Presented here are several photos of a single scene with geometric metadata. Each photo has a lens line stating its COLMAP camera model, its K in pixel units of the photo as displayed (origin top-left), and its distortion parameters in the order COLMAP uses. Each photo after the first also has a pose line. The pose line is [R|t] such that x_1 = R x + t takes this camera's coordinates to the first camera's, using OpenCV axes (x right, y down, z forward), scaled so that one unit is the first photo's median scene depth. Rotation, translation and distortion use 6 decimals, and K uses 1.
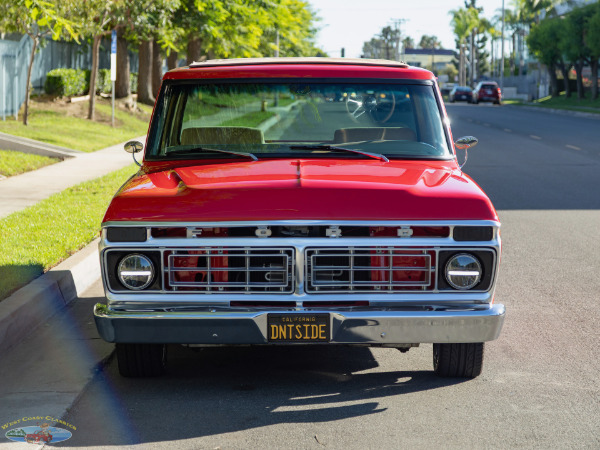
lens RADIAL K [[2076.2, 0, 300.0], [0, 2076.2, 225.0], [0, 0, 1]] dist [-0.053041, 1.453447]
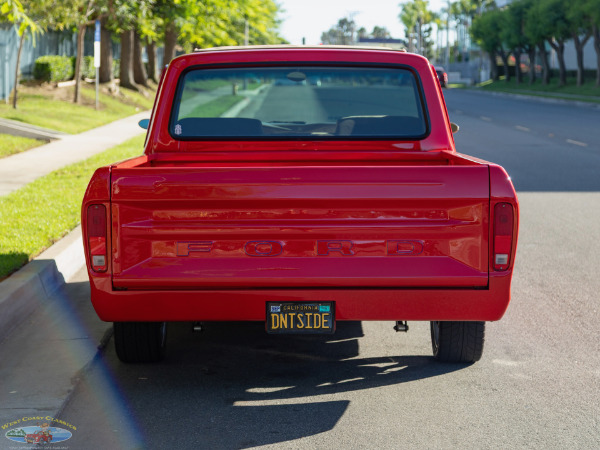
lens RADIAL K [[2076.2, 0, 300.0], [0, 2076.2, 225.0], [0, 0, 1]] dist [-0.053041, 1.453447]
pose [[0.999967, -0.001060, 0.008098, 0.008315], [0.001010, 0.999980, 0.006249, 0.007459], [-0.008105, -0.006241, 0.999948, -0.099955]]
